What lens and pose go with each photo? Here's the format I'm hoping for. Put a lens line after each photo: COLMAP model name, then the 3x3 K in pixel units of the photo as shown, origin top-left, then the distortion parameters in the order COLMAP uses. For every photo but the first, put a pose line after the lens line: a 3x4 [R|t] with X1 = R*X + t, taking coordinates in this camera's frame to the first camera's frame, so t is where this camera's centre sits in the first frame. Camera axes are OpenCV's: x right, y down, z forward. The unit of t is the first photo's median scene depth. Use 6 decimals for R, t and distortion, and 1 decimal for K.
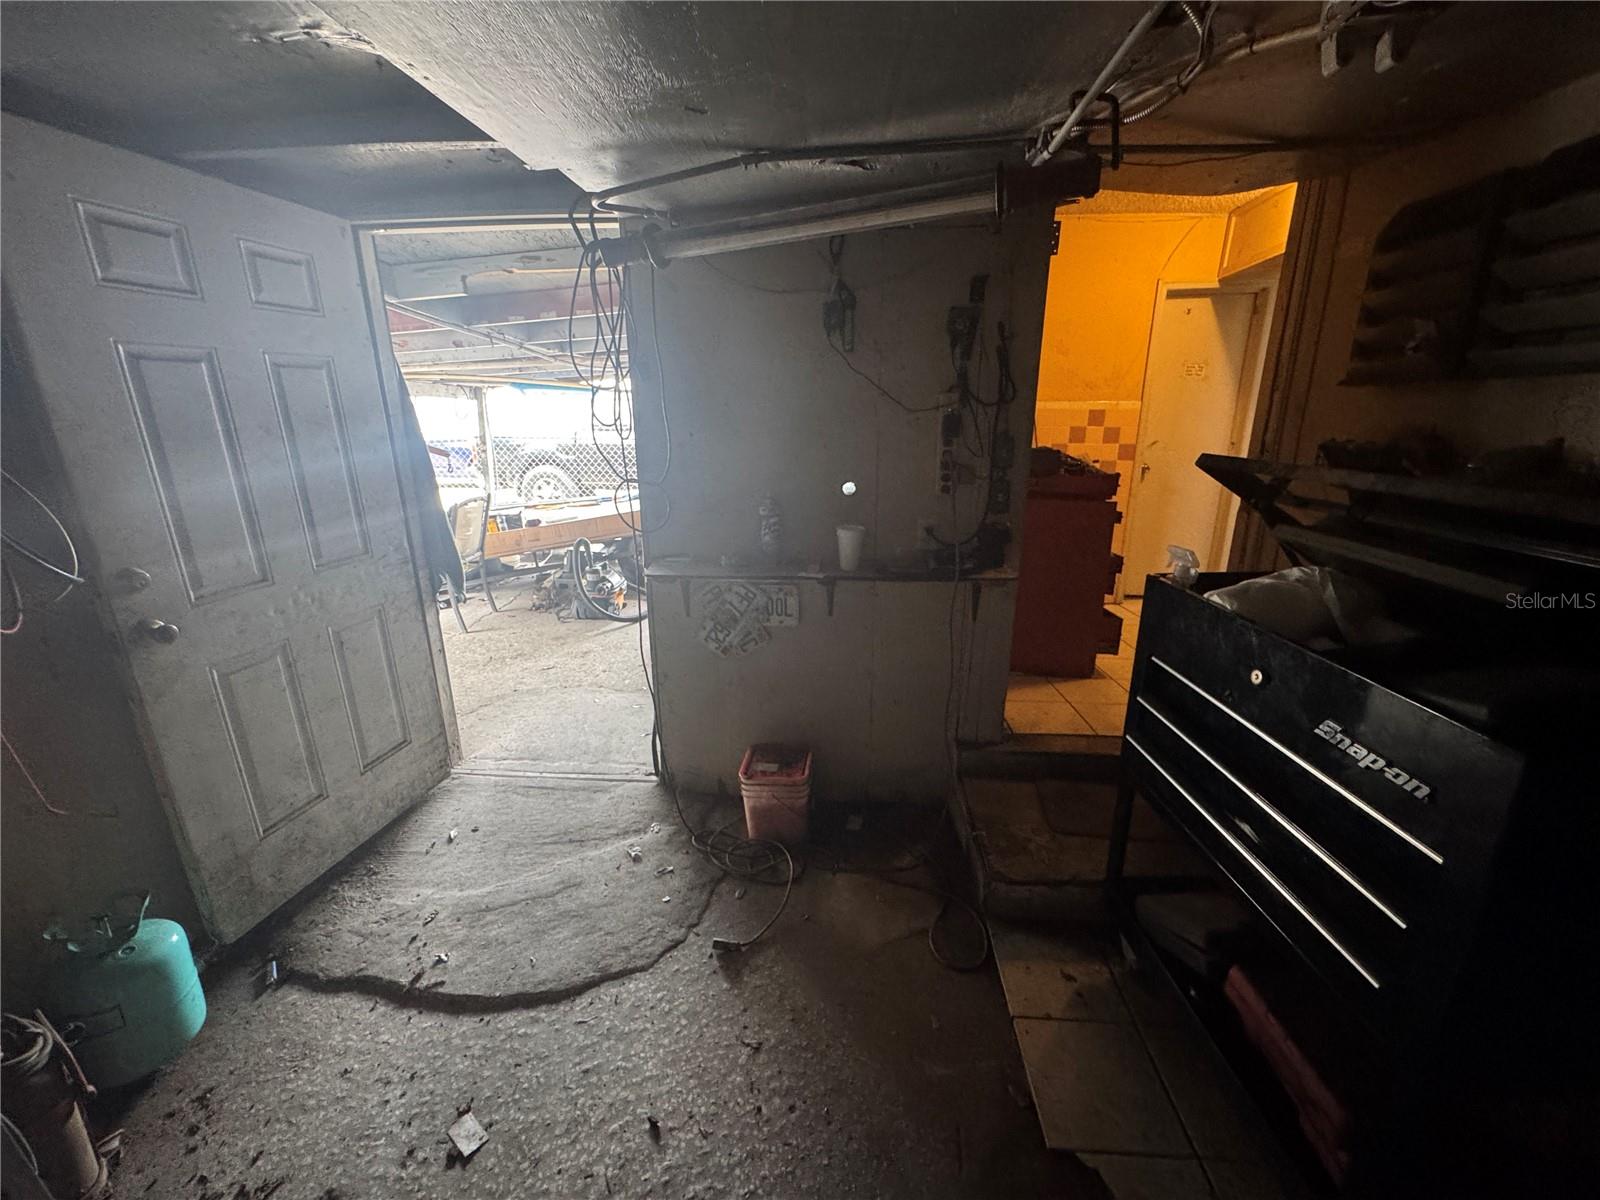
lens RADIAL K [[641.1, 0, 799.2], [0, 641.1, 604.4], [0, 0, 1]] dist [-0.003814, 0.000795]
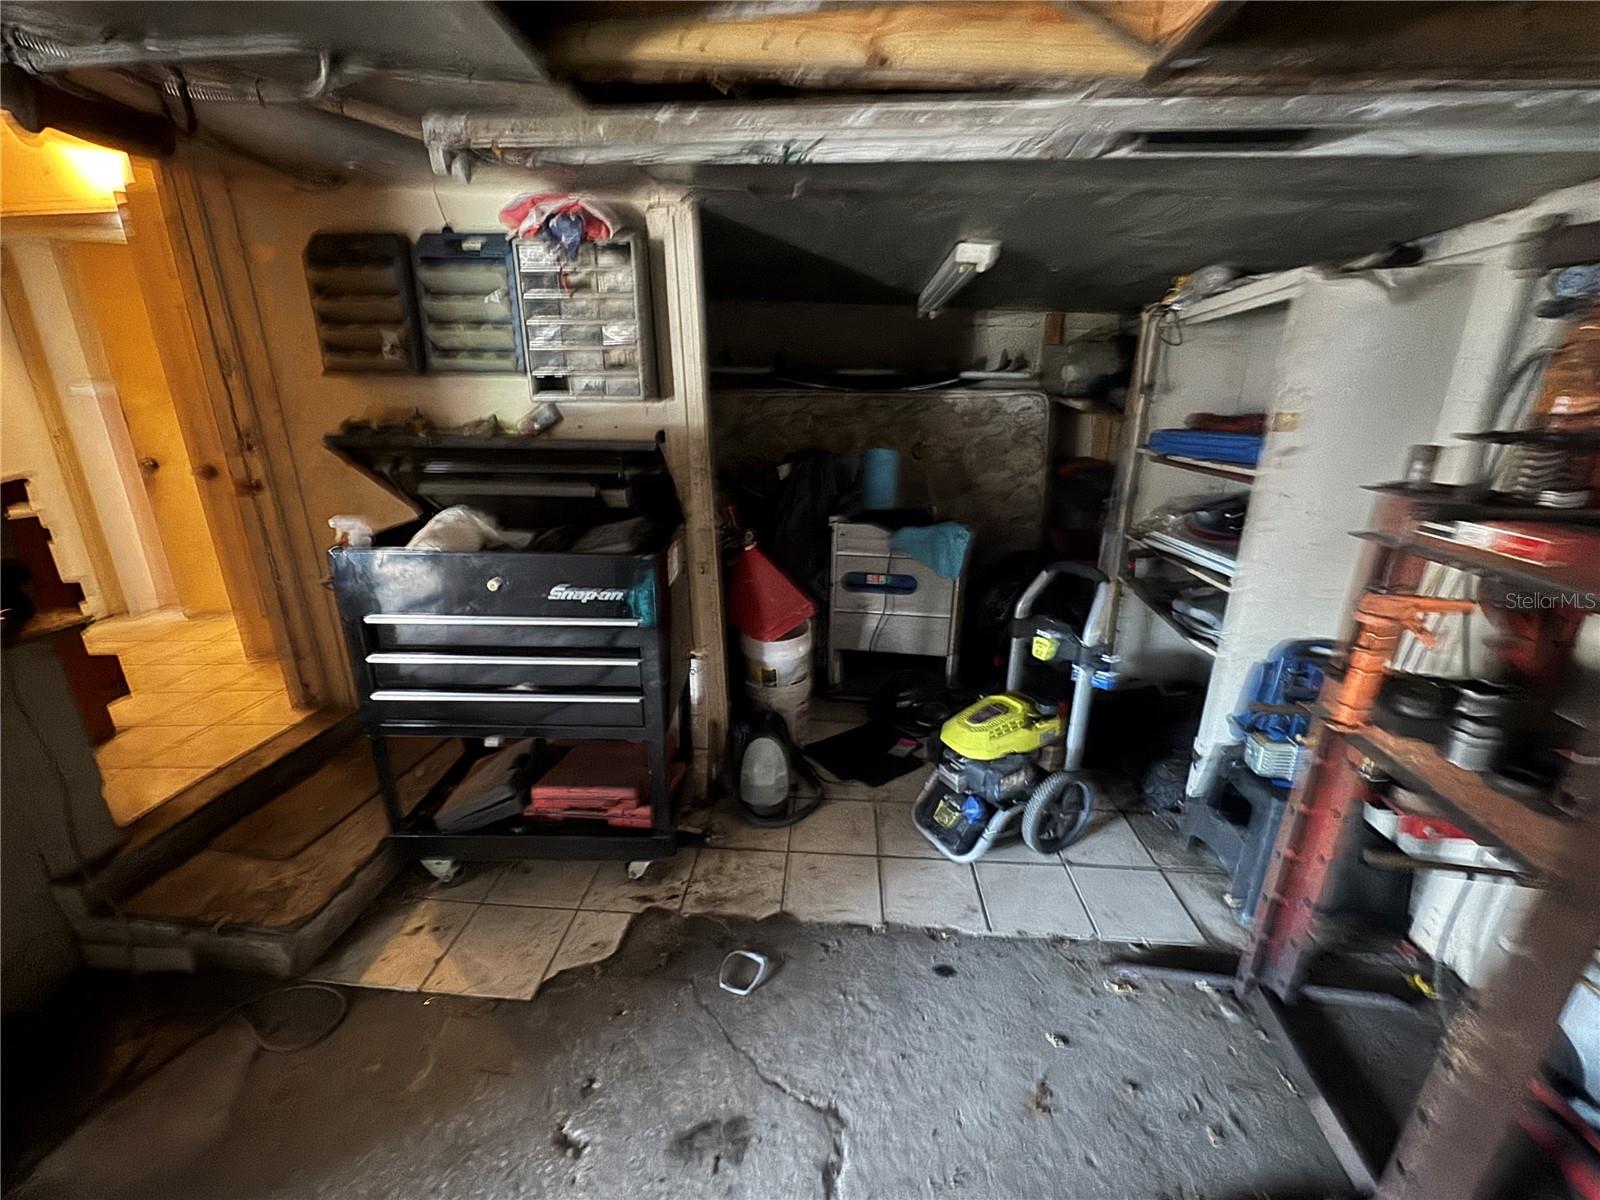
lens RADIAL K [[641.1, 0, 803.8], [0, 641.1, 603.6], [0, 0, 1]] dist [-0.003814, 0.000795]
pose [[0.002559, -0.298344, 0.954455, -0.479733], [0.278288, 0.916967, 0.285880, -0.046375], [-0.960494, 0.264882, 0.085372, 0.162041]]
